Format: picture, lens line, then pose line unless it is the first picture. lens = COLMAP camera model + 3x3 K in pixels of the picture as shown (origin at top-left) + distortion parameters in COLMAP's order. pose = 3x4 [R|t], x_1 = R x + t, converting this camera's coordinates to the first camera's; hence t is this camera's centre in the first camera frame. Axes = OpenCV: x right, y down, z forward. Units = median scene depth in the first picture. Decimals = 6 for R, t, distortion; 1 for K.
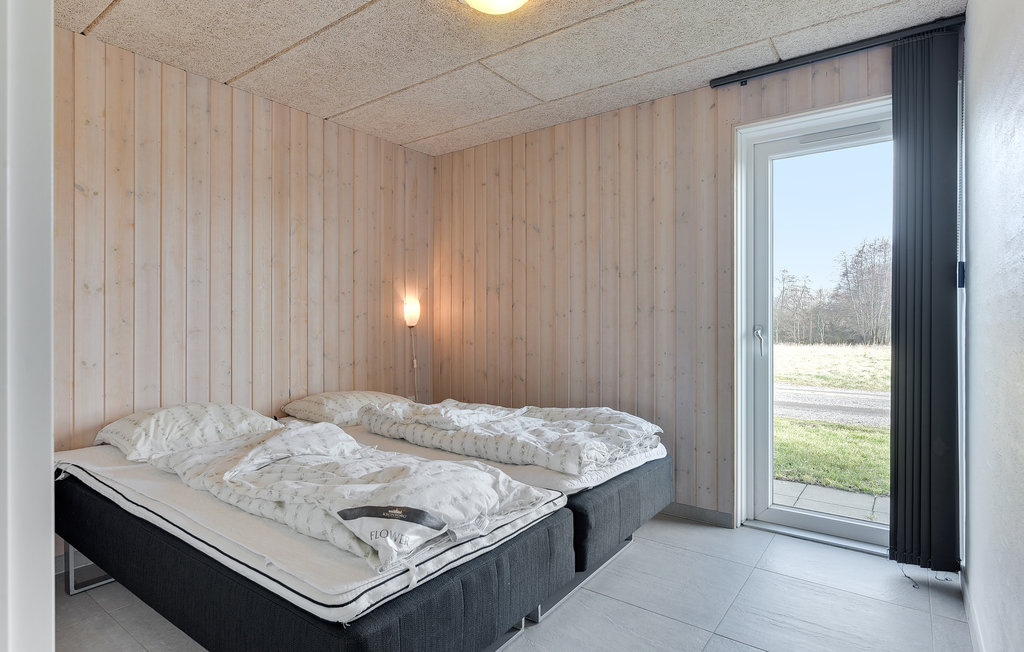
lens RADIAL K [[576.6, 0, 540.6], [0, 576.6, 326.8], [0, 0, 1]] dist [-0.017349, 0.005414]
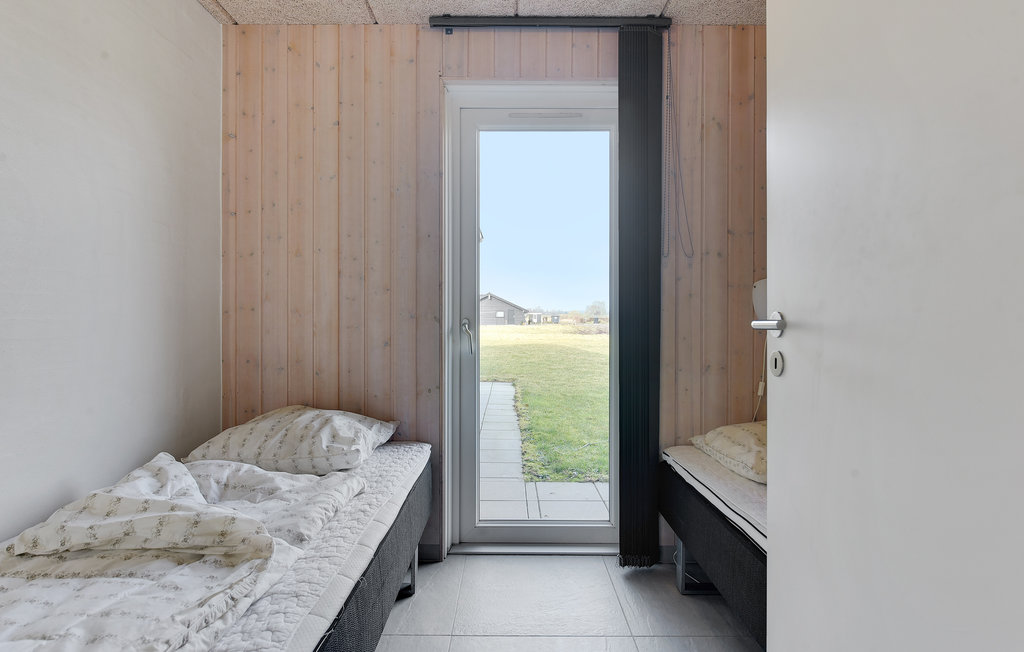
lens RADIAL K [[671.5, 0, 513.1], [0, 671.5, 323.4], [0, 0, 1]] dist [0.005293, -0.000211]
pose [[0.786862, -0.006540, 0.617094, -0.192884], [0.004216, 0.999977, 0.005223, 0.001566], [-0.617115, -0.001508, 0.786872, 0.167681]]
